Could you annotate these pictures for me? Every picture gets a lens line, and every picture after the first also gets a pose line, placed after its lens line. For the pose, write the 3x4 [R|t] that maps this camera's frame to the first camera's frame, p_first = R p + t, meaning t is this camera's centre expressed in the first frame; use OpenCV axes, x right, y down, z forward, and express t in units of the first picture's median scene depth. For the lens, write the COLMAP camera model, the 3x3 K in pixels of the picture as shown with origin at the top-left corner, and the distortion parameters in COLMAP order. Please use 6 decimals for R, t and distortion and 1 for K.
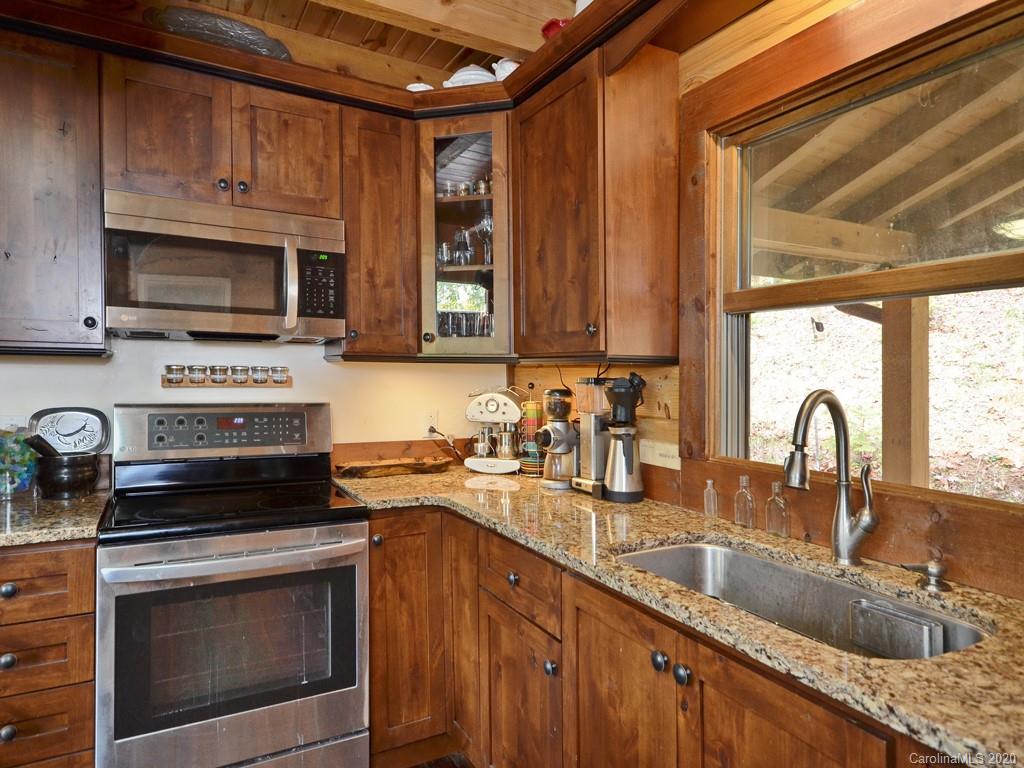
lens RADIAL K [[612.7, 0, 487.7], [0, 612.7, 363.0], [0, 0, 1]] dist [0.005545, 0.000642]
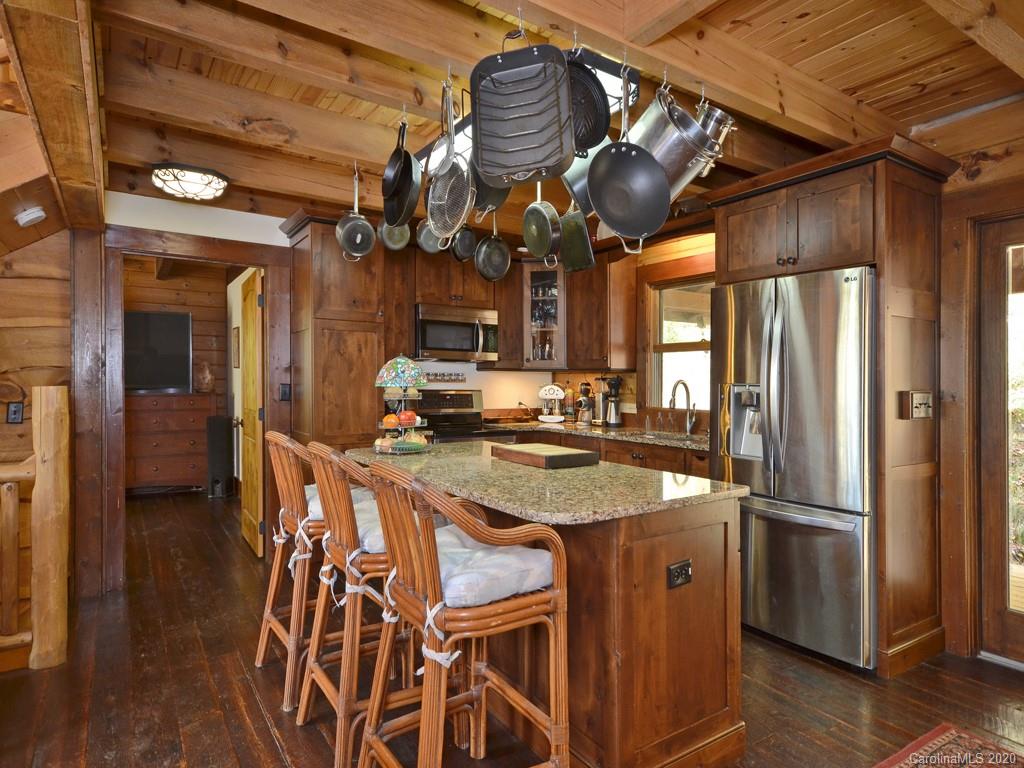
lens RADIAL K [[612.7, 0, 512.0], [0, 612.7, 382.7], [0, 0, 1]] dist [0.005545, 0.000642]
pose [[0.992643, -0.004603, 0.120995, -0.473315], [0.002023, 0.999768, 0.021436, -0.008556], [-0.121065, -0.021033, 0.992422, -1.361362]]
